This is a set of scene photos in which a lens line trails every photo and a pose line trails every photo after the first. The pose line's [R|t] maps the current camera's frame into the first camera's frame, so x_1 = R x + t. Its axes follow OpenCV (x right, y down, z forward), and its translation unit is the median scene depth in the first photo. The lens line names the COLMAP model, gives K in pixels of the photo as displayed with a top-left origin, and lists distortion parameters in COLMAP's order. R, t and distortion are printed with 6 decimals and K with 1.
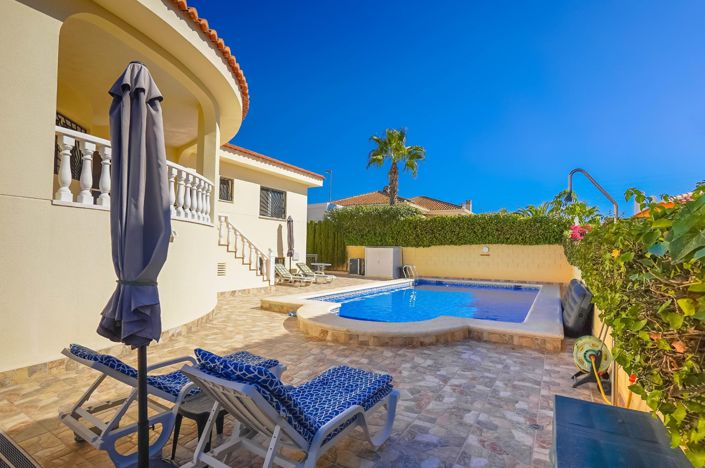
lens RADIAL K [[339.8, 0, 353.8], [0, 339.8, 253.1], [0, 0, 1]] dist [-0.035332, 0.000229]
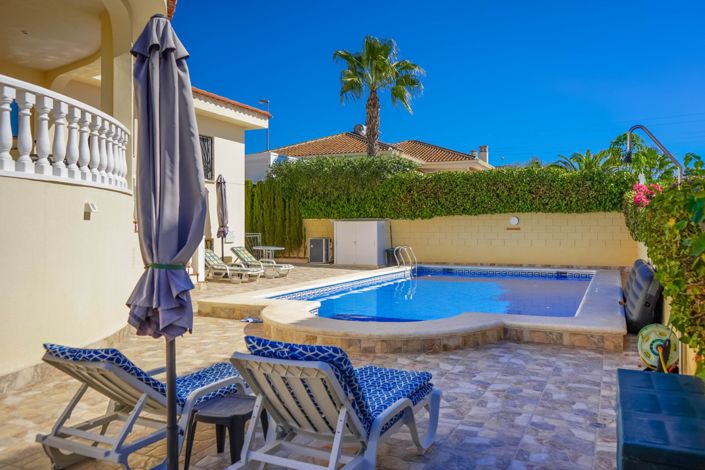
lens RADIAL K [[537.7, 0, 352.5], [0, 537.7, 235.0], [0, 0, 1]] dist [0.008792, -0.063039]
pose [[0.995780, -0.022451, 0.088987, -0.104650], [0.021589, 0.999710, 0.010634, -0.000153], [-0.089200, -0.008668, 0.995976, -0.170475]]
